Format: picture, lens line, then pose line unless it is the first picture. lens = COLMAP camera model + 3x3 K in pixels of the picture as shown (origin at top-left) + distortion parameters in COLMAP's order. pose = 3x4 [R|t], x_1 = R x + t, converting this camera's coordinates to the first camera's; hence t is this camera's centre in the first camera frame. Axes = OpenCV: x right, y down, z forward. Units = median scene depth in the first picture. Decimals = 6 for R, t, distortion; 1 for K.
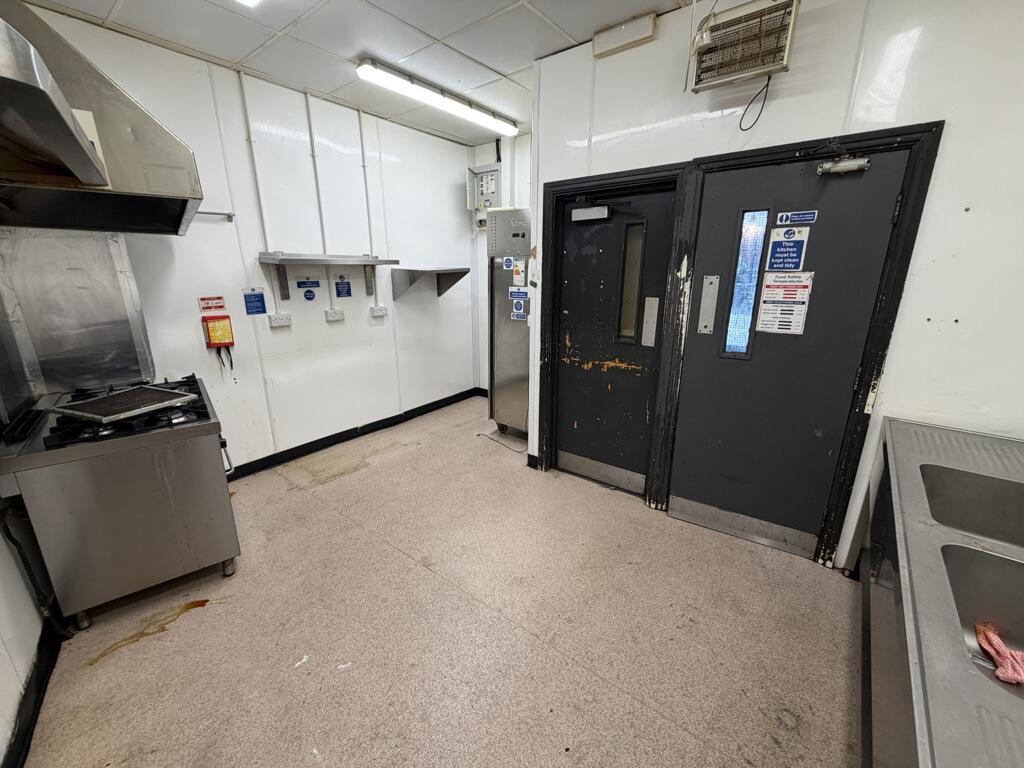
lens RADIAL K [[406.9, 0, 509.1], [0, 406.9, 384.8], [0, 0, 1]] dist [0.000242, -0.000230]
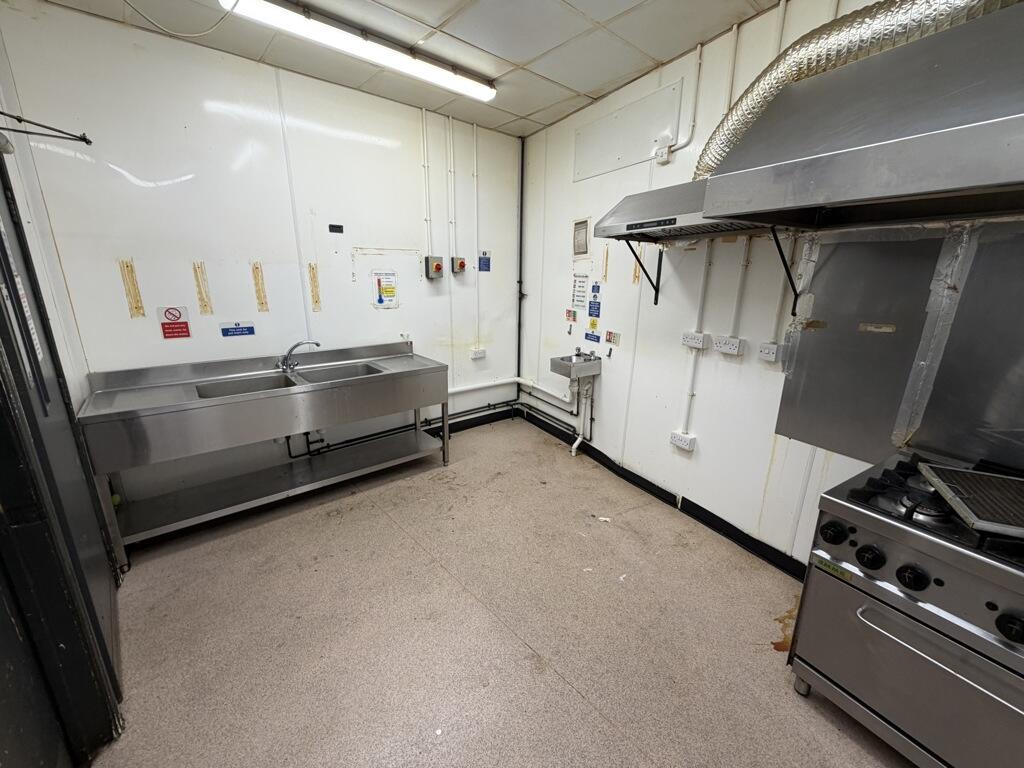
lens RADIAL K [[406.9, 0, 509.1], [0, 406.9, 384.8], [0, 0, 1]] dist [0.000242, -0.000230]
pose [[-0.985369, -0.049353, 0.163130, -0.181348], [0.040959, 0.860530, 0.507750, -0.288299], [-0.165437, 0.507003, -0.845919, 1.007006]]
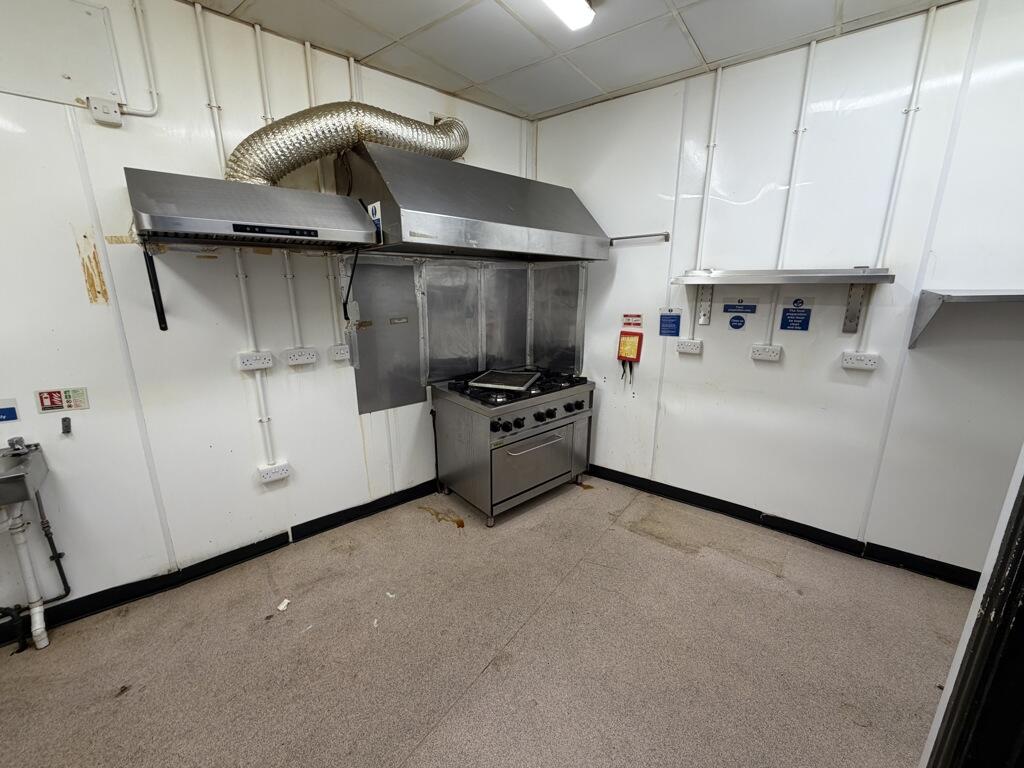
lens RADIAL K [[406.9, 0, 509.1], [0, 406.9, 384.8], [0, 0, 1]] dist [0.000242, -0.000230]
pose [[0.019320, 0.245581, -0.969184, 0.315116], [-0.271171, 0.934317, 0.231341, -0.184389], [0.962337, 0.258345, 0.084646, 0.587171]]
